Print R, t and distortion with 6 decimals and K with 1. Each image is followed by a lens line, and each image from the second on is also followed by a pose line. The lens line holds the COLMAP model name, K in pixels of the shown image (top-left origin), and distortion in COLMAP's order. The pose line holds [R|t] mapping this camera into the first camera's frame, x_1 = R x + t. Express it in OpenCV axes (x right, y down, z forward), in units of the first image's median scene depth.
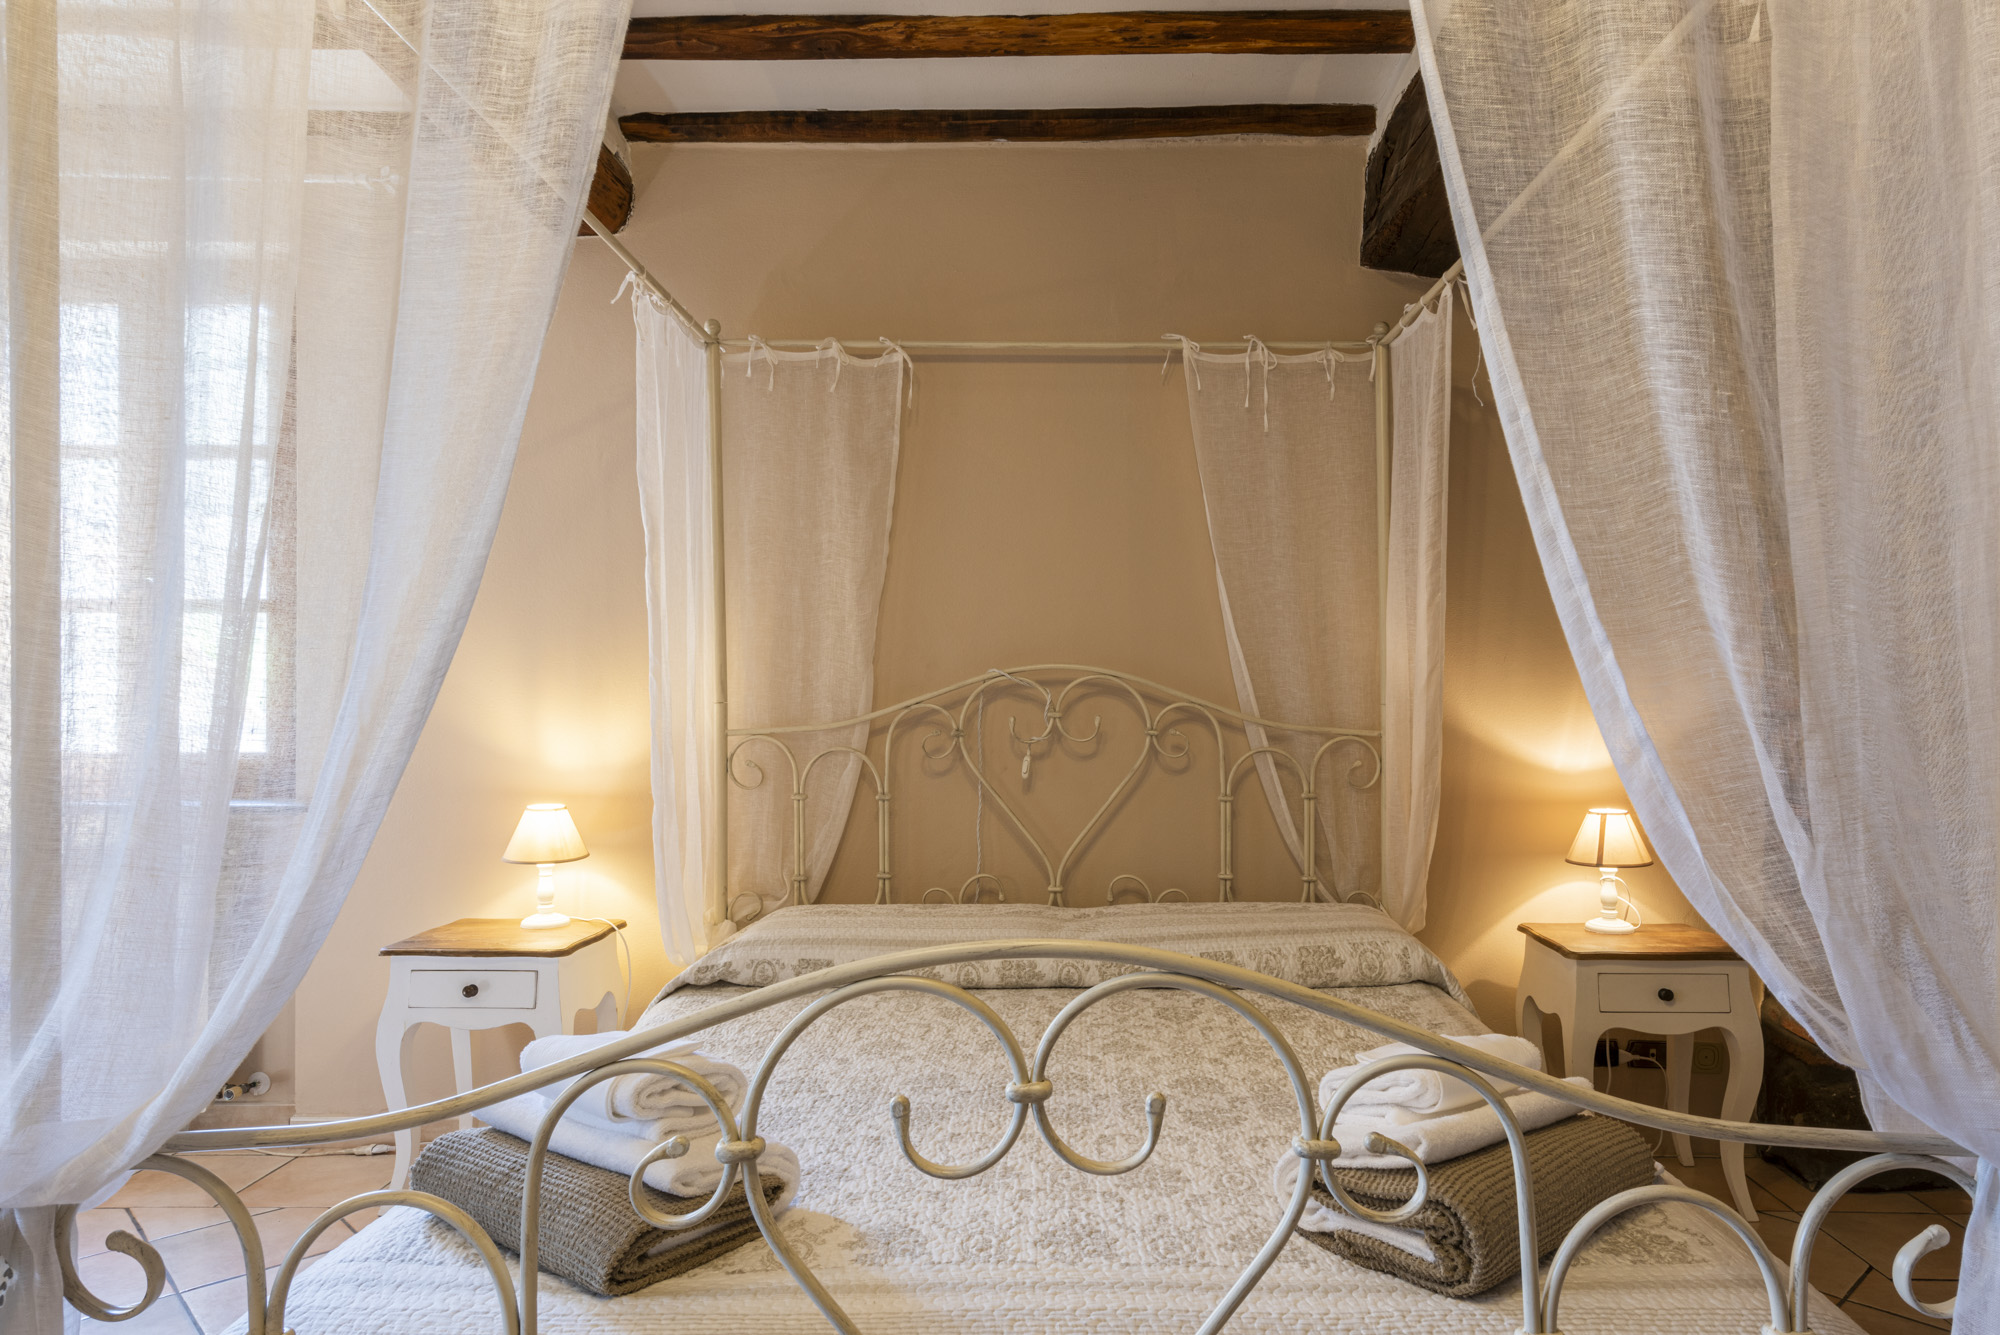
lens RADIAL K [[1238.6, 0, 1079.5], [0, 1238.6, 692.7], [0, 0, 1]] dist [0.012899, -0.000366]
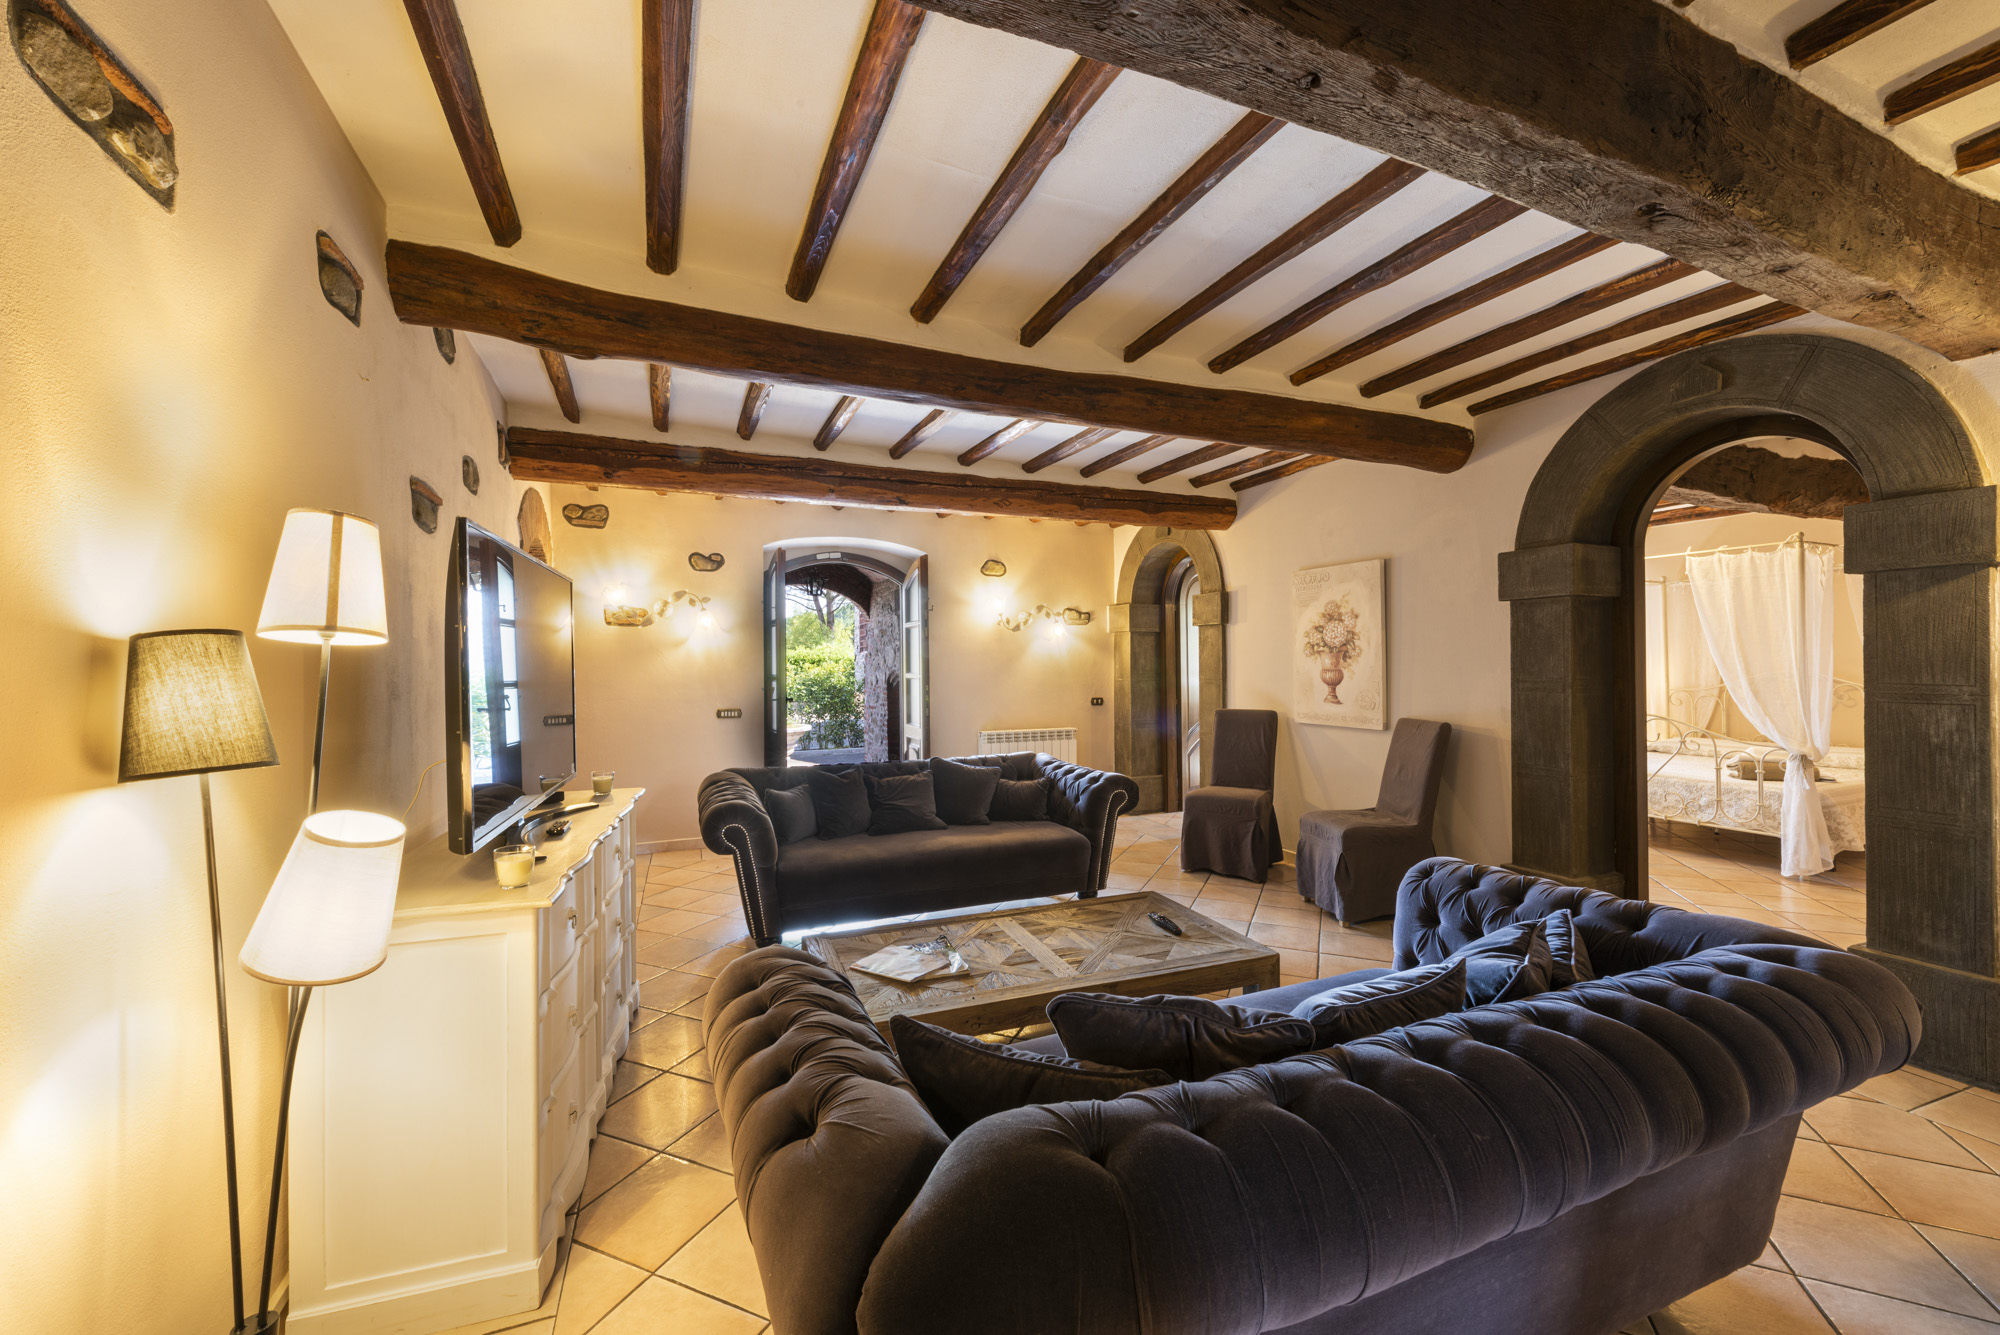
lens RADIAL K [[773.7, 0, 1000.0], [0, 773.7, 667.5], [0, 0, 1]] dist [0.016414, -0.004996]
pose [[0.394735, -0.005018, -0.918781, 1.036553], [0.009996, 0.999949, -0.001166, -0.051144], [0.918740, -0.008724, 0.394766, -1.689229]]
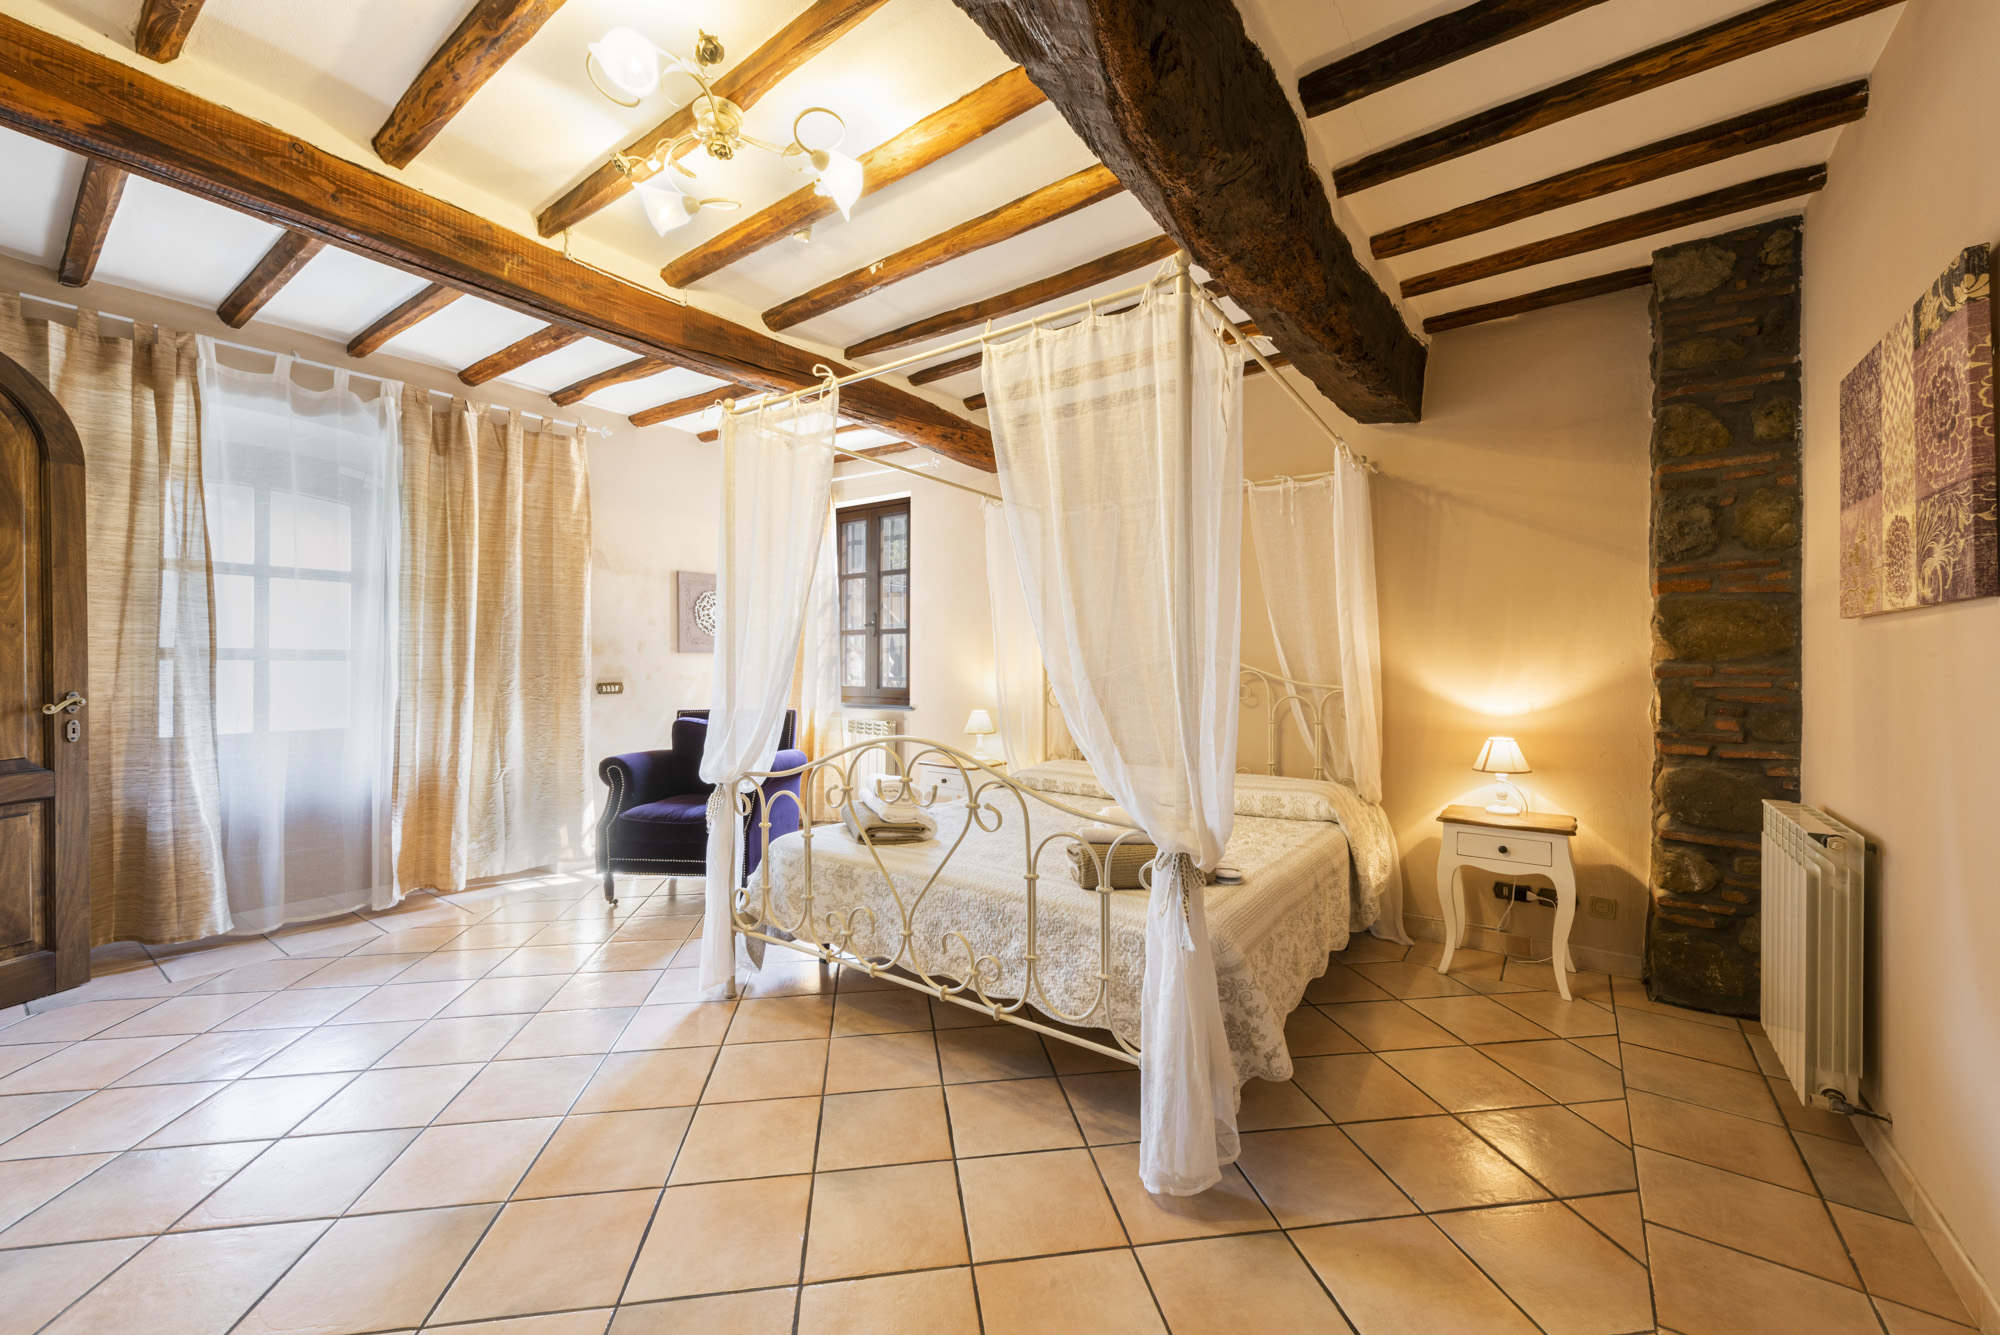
lens RADIAL K [[773.7, 0, 1000.0], [0, 773.7, 667.5], [0, 0, 1]] dist [0.016414, -0.004996]
pose [[0.807434, 0.001911, -0.589955, 0.481269], [0.000276, 0.999993, 0.003618, -0.001370], [0.589958, -0.003084, 0.807428, -0.196662]]
